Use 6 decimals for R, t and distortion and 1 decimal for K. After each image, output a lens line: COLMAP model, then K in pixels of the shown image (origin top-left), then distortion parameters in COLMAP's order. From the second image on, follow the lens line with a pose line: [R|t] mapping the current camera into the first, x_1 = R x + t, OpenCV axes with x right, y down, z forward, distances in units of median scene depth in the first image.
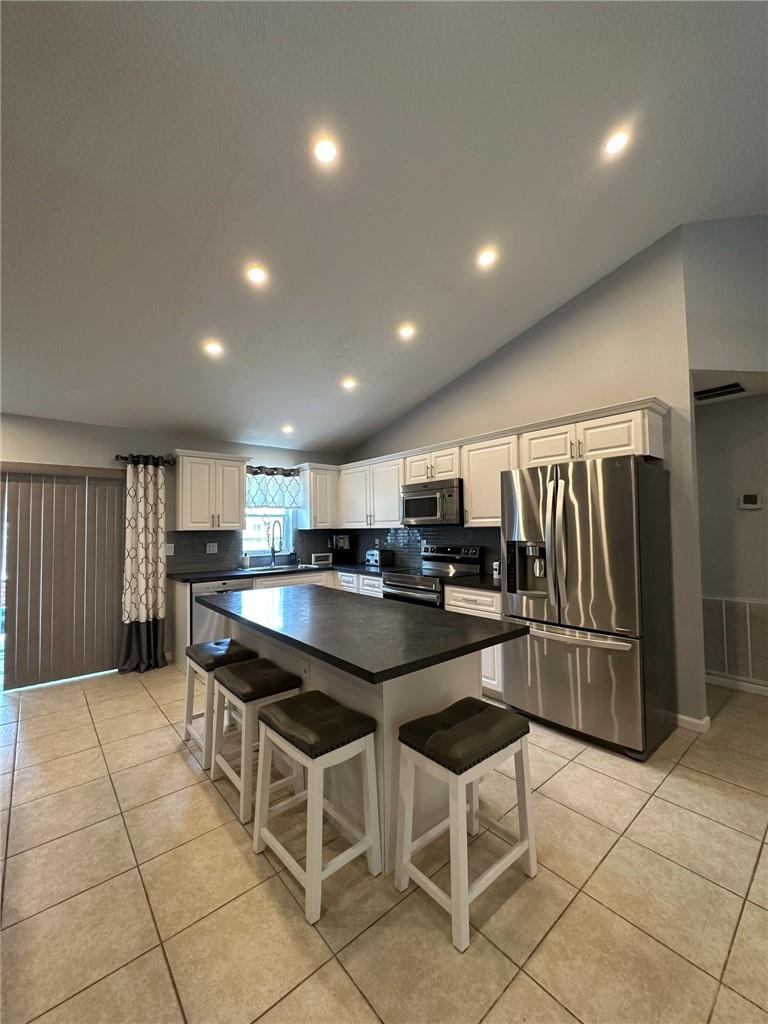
lens RADIAL K [[409.0, 0, 384.5], [0, 409.0, 512.1], [0, 0, 1]] dist [-0.002572, 0.000463]
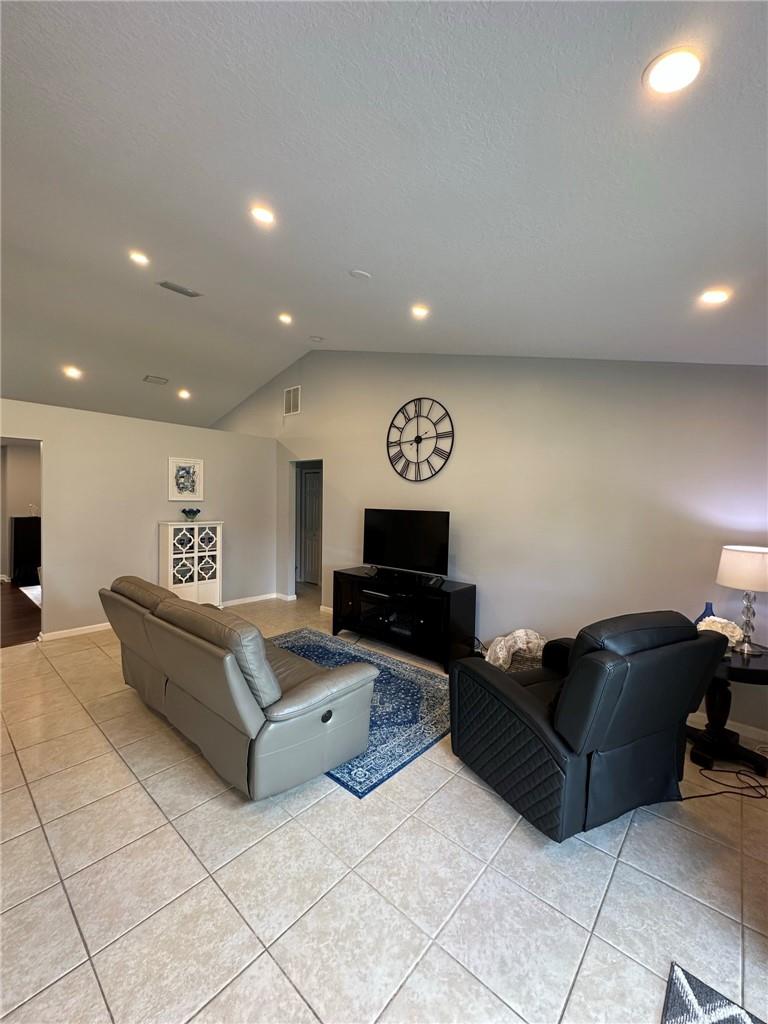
lens RADIAL K [[409.0, 0, 384.5], [0, 409.0, 512.1], [0, 0, 1]] dist [-0.002572, 0.000463]
pose [[-0.990293, 0.004986, -0.138906, -0.908220], [0.005426, 0.999981, -0.002787, -0.006001], [0.138890, -0.003514, -0.990302, 1.470276]]
